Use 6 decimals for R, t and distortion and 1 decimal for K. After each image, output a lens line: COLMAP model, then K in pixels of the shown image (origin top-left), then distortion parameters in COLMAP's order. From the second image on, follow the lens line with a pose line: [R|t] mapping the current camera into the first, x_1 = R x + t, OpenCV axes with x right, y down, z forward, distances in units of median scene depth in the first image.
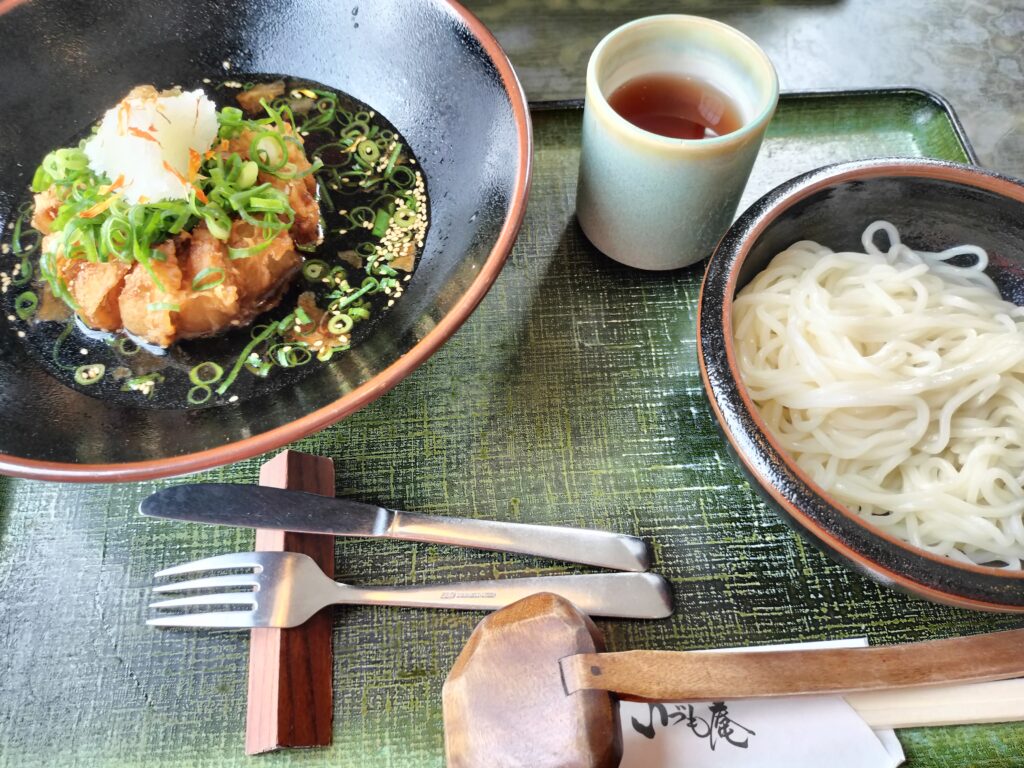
lens RADIAL K [[685.0, 0, 512.0], [0, 685.0, 384.0], [0, 0, 1]] dist [-0.001666, -0.068606]
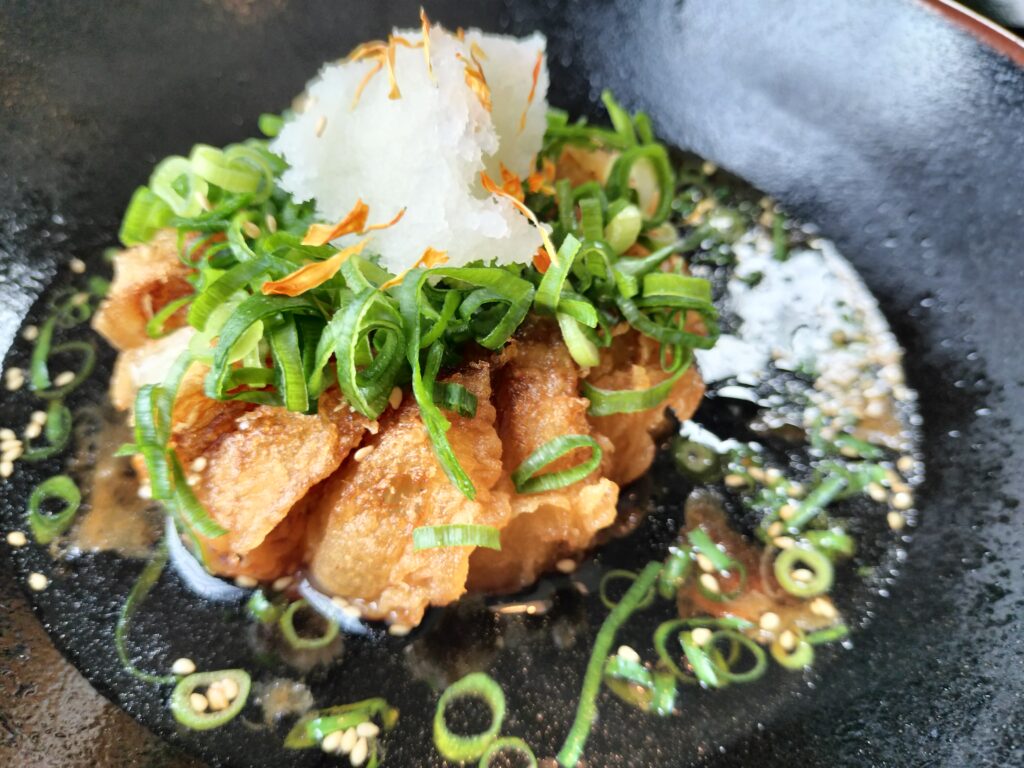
lens RADIAL K [[779.6, 0, 512.0], [0, 779.6, 384.0], [0, 0, 1]] dist [-0.006905, -0.116741]
pose [[0.999854, 0.016810, 0.003063, -0.457789], [-0.015617, 0.971765, -0.235434, -0.088881], [-0.006934, 0.235352, 0.971885, 0.534301]]
